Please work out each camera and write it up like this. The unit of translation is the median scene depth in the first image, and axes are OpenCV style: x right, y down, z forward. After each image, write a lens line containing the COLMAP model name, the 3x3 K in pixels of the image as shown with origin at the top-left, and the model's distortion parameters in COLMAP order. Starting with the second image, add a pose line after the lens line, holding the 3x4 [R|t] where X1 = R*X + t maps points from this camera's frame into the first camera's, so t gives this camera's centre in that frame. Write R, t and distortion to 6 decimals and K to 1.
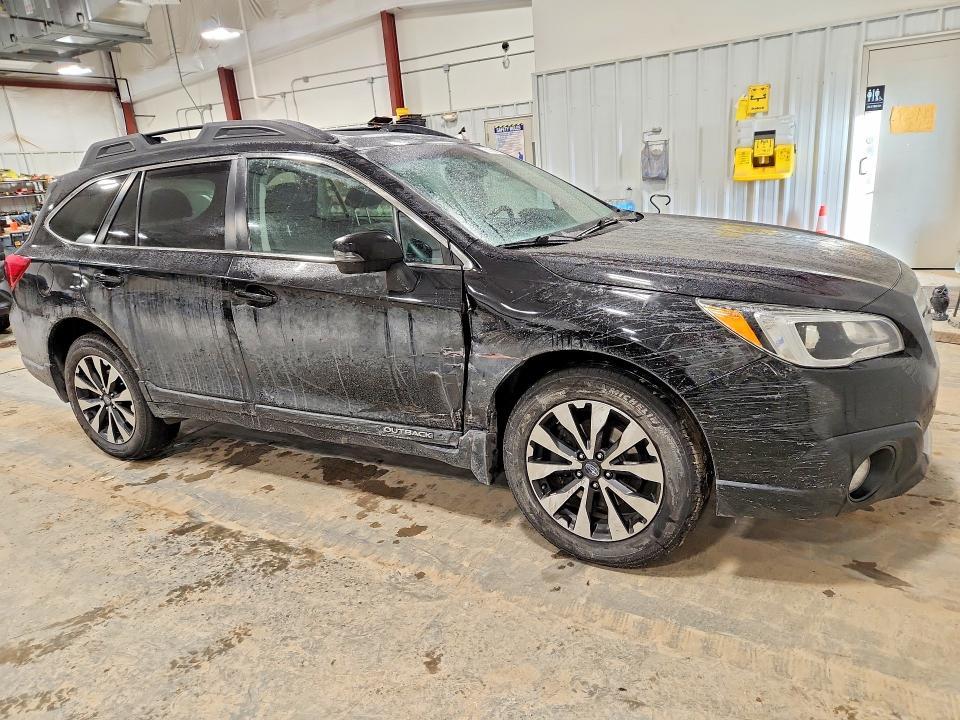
lens RADIAL K [[632.1, 0, 480.0], [0, 632.1, 360.0], [0, 0, 1]] dist [0.073671, -0.050423]
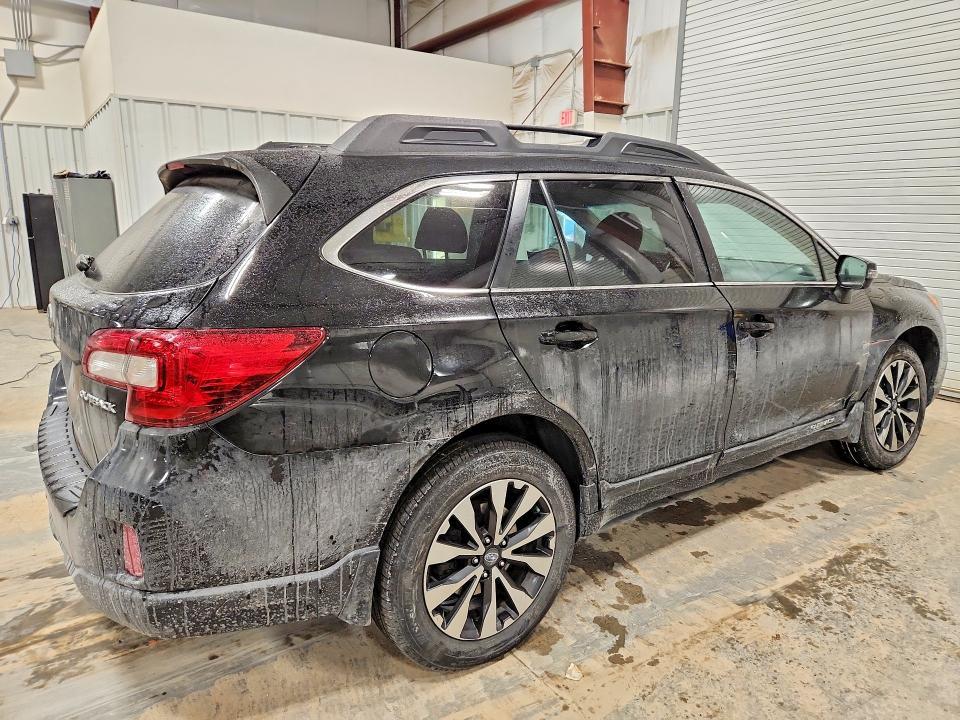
lens RADIAL K [[641.7, 0, 493.4], [0, 641.7, 357.5], [0, 0, 1]] dist [0.109251, -0.088803]
pose [[0.424446, -0.114718, 0.898157, -1.288864], [0.219793, 0.975327, 0.020706, -0.148229], [-0.878372, 0.188620, 0.439187, 0.853235]]
